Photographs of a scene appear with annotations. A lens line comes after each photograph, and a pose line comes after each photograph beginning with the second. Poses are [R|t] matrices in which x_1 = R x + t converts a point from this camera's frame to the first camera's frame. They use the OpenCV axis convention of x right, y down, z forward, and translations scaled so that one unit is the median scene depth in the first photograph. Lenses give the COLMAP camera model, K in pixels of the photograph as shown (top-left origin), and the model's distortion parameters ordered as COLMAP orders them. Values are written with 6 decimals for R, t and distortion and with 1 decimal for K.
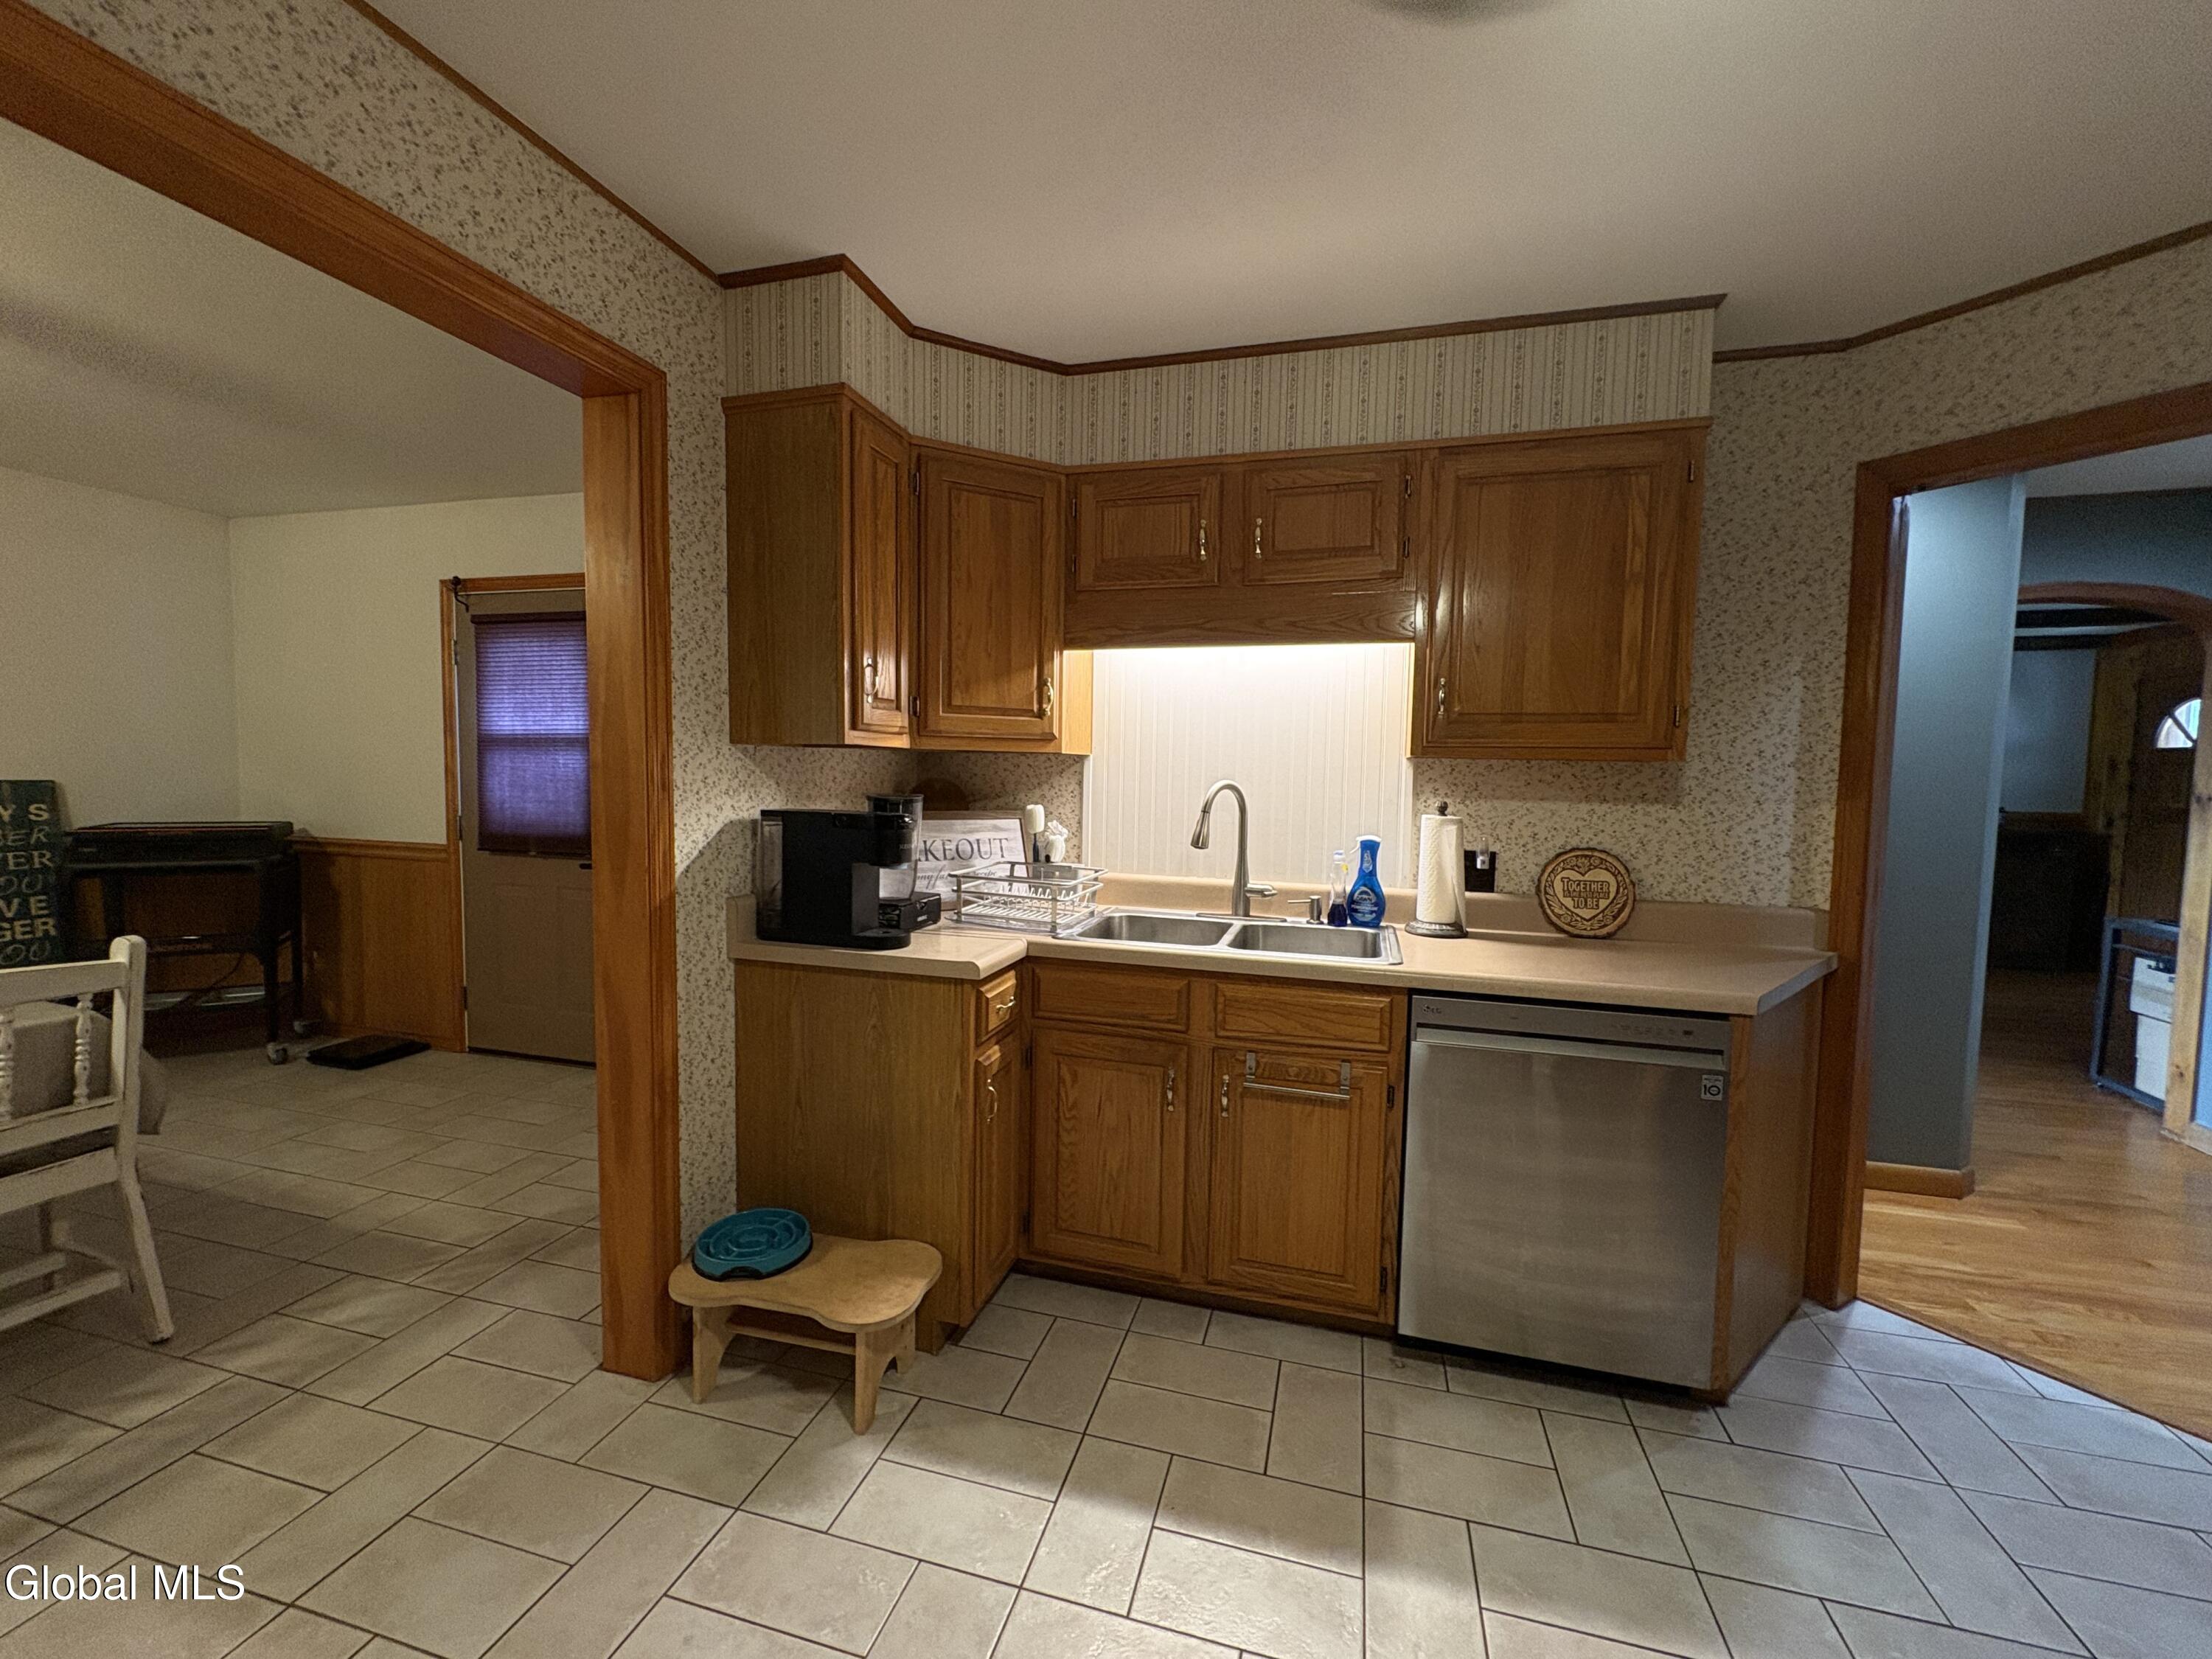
lens RADIAL K [[911.5, 0, 1109.7], [0, 911.5, 829.3], [0, 0, 1]] dist [0.002037, 0.000391]
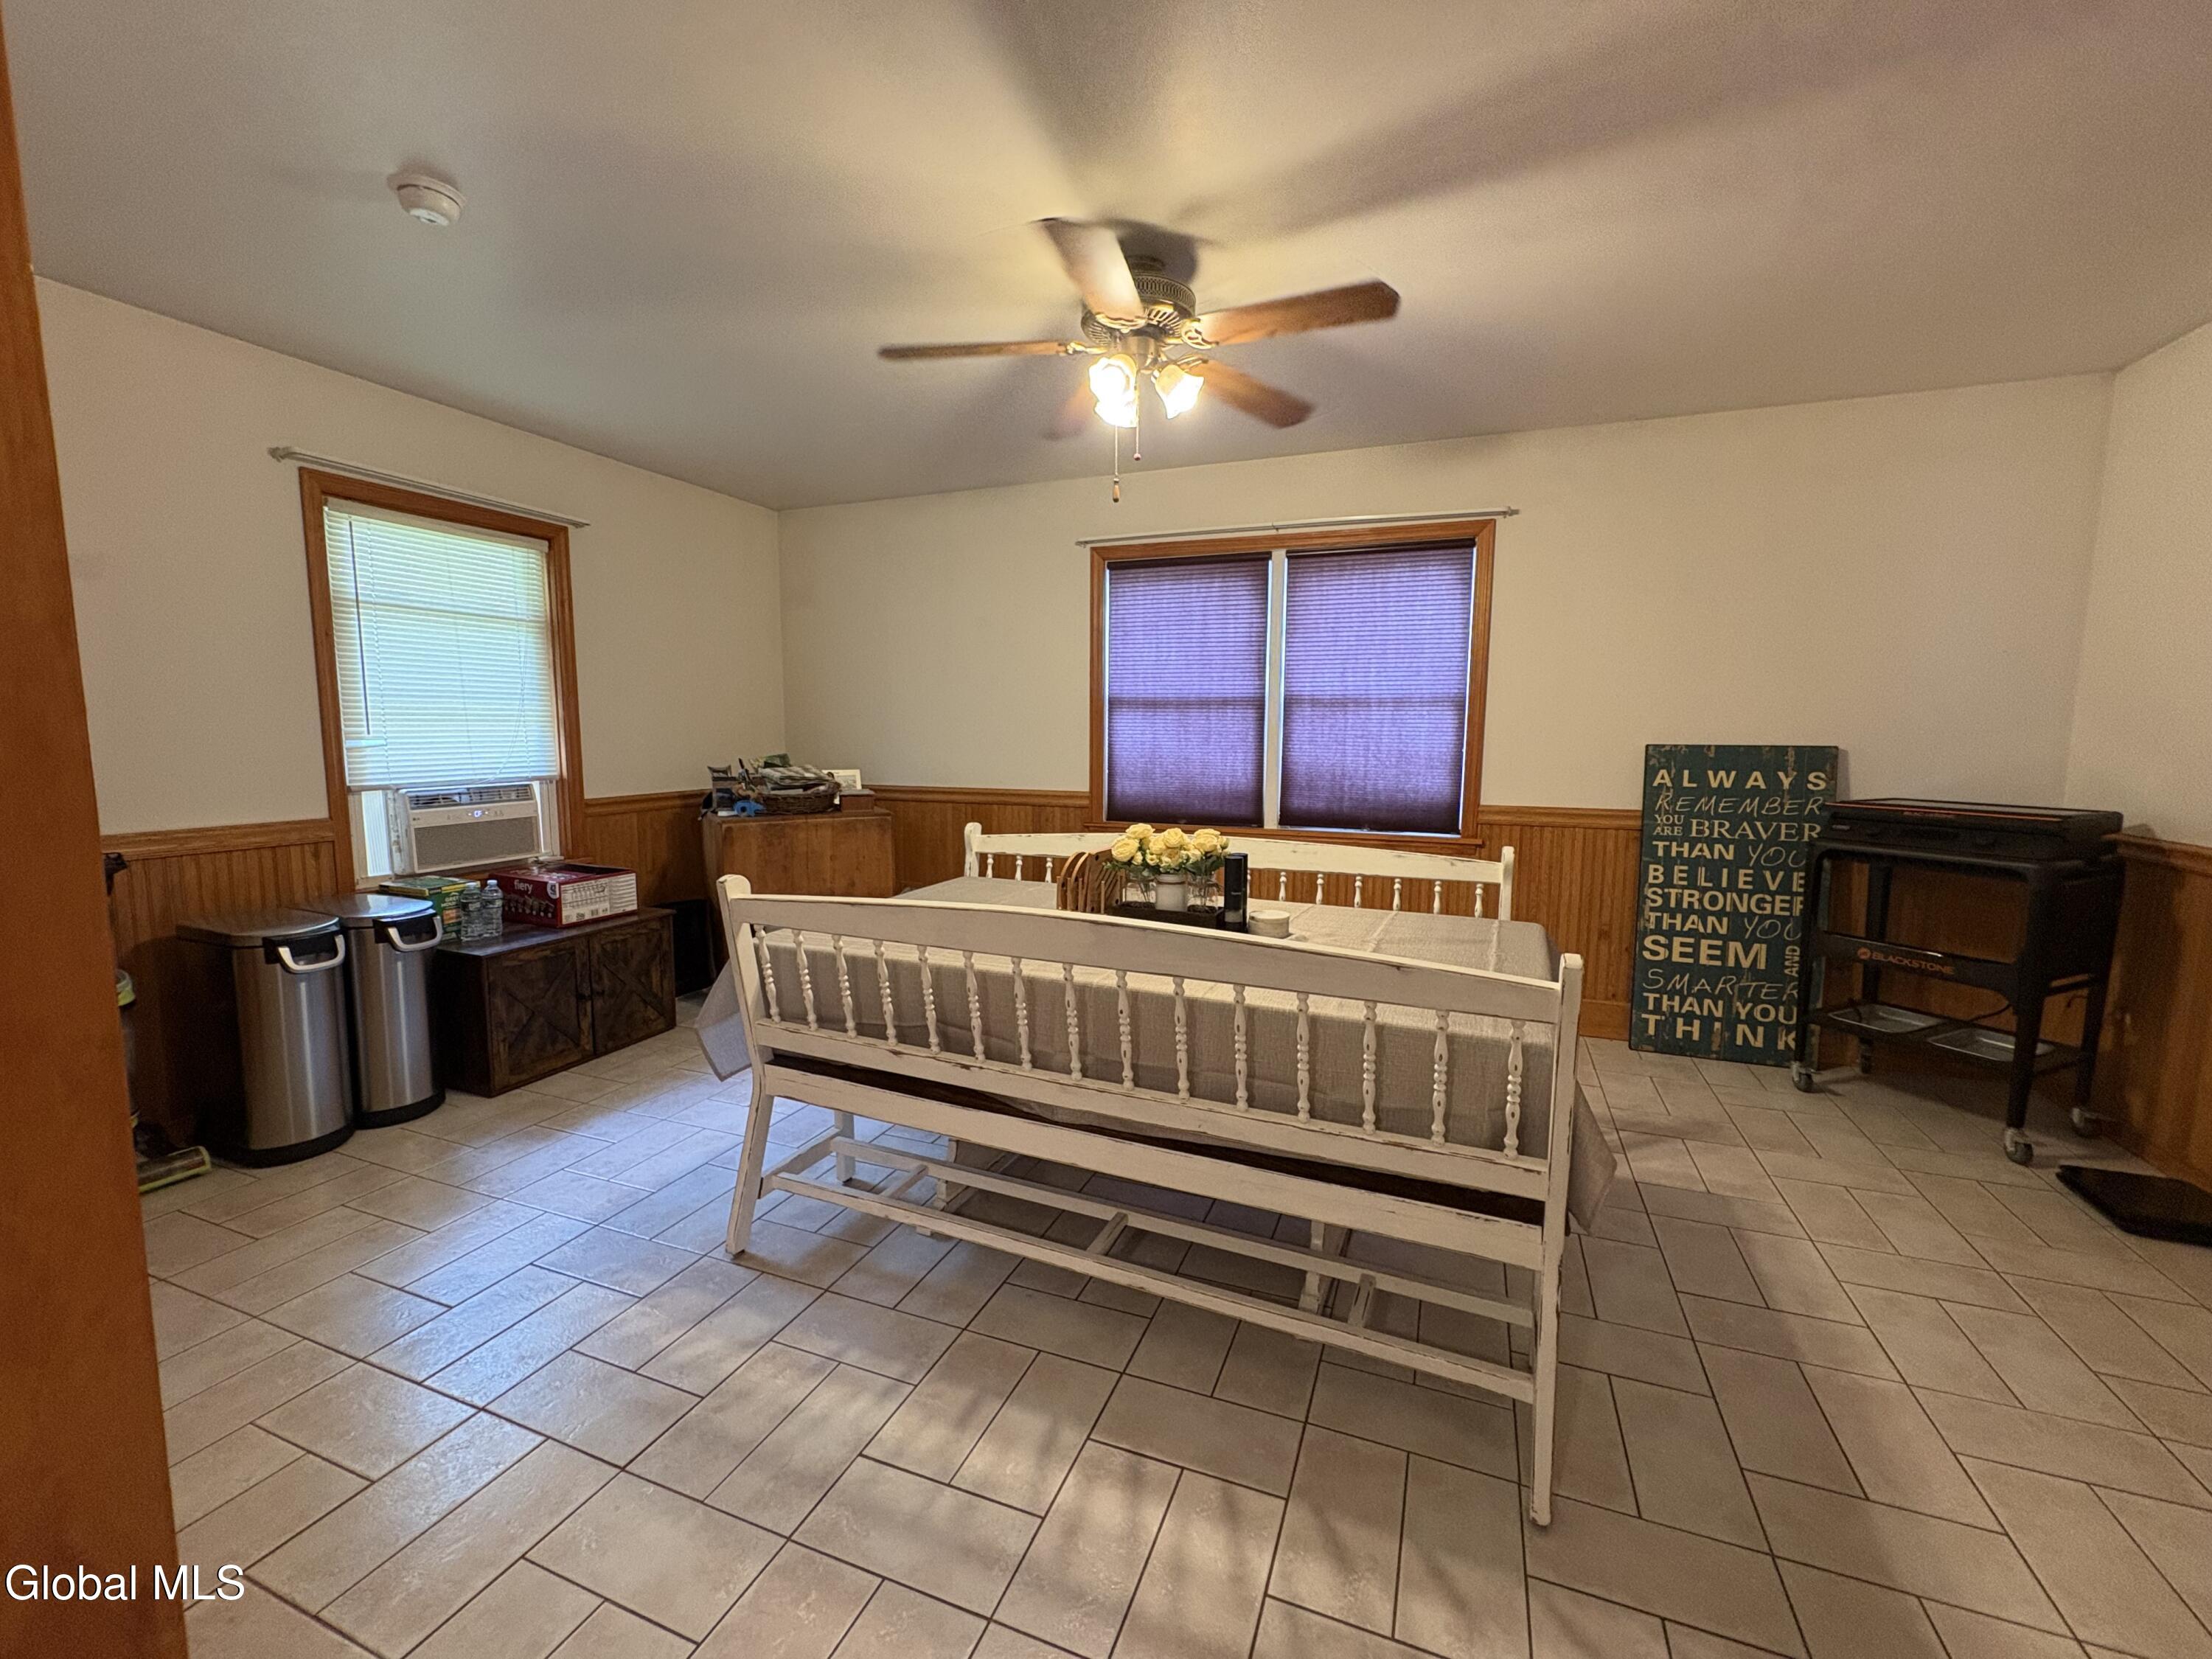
lens RADIAL K [[911.5, 0, 1116.2], [0, 911.5, 824.8], [0, 0, 1]] dist [0.002037, 0.000391]
pose [[-0.097245, 0.089309, -0.991245, -0.195628], [-0.070752, 0.992826, 0.096392, -0.013833], [0.992742, 0.079506, -0.090229, 0.390238]]
